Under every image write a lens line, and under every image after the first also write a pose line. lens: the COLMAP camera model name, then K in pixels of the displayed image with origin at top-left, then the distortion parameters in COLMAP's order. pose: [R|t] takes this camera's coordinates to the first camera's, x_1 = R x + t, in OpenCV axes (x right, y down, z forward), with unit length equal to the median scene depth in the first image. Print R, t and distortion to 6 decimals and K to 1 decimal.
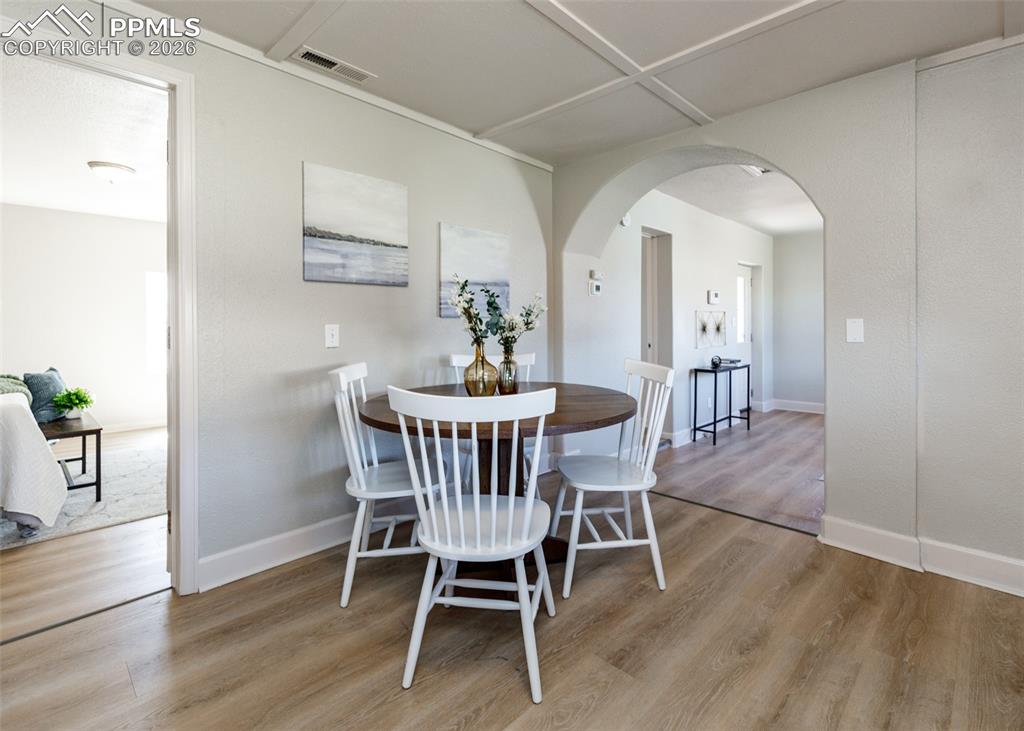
lens RADIAL K [[483.2, 0, 528.2], [0, 483.2, 325.0], [0, 0, 1]] dist [0.004628, 0.000658]
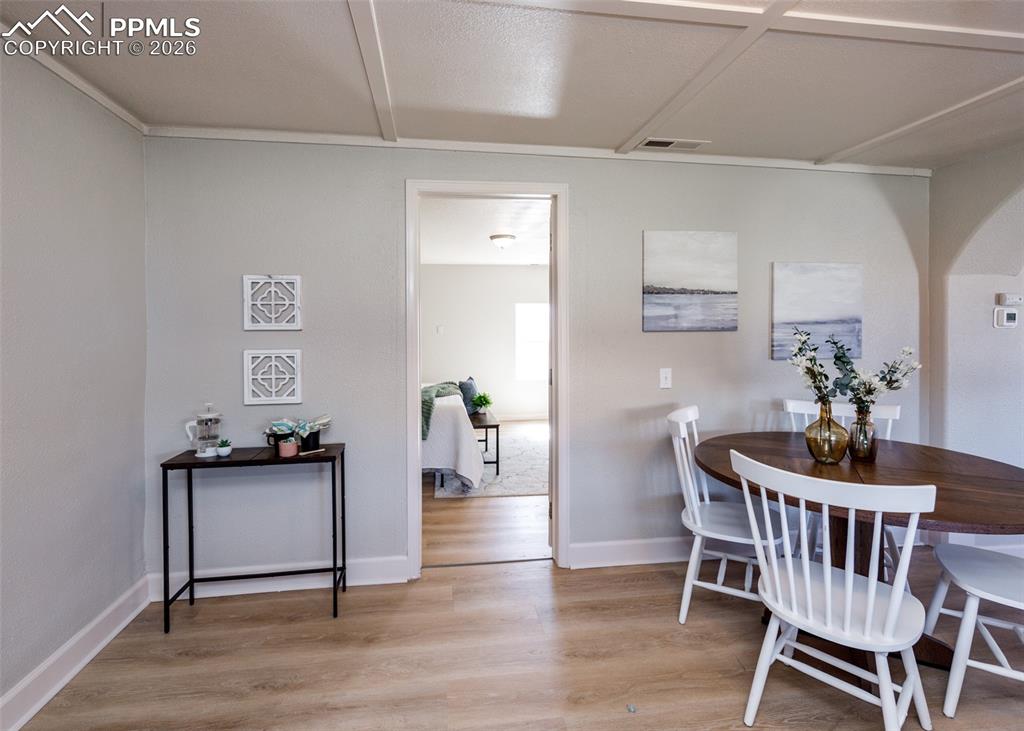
lens RADIAL K [[474.2, 0, 495.7], [0, 474.2, 335.7], [0, 0, 1]] dist [0.009839, -0.001726]
pose [[0.775950, 0.008972, -0.630730, -0.013294], [0.000061, 0.999898, 0.014298, -0.104326], [0.630794, -0.011133, 0.775870, -0.132983]]
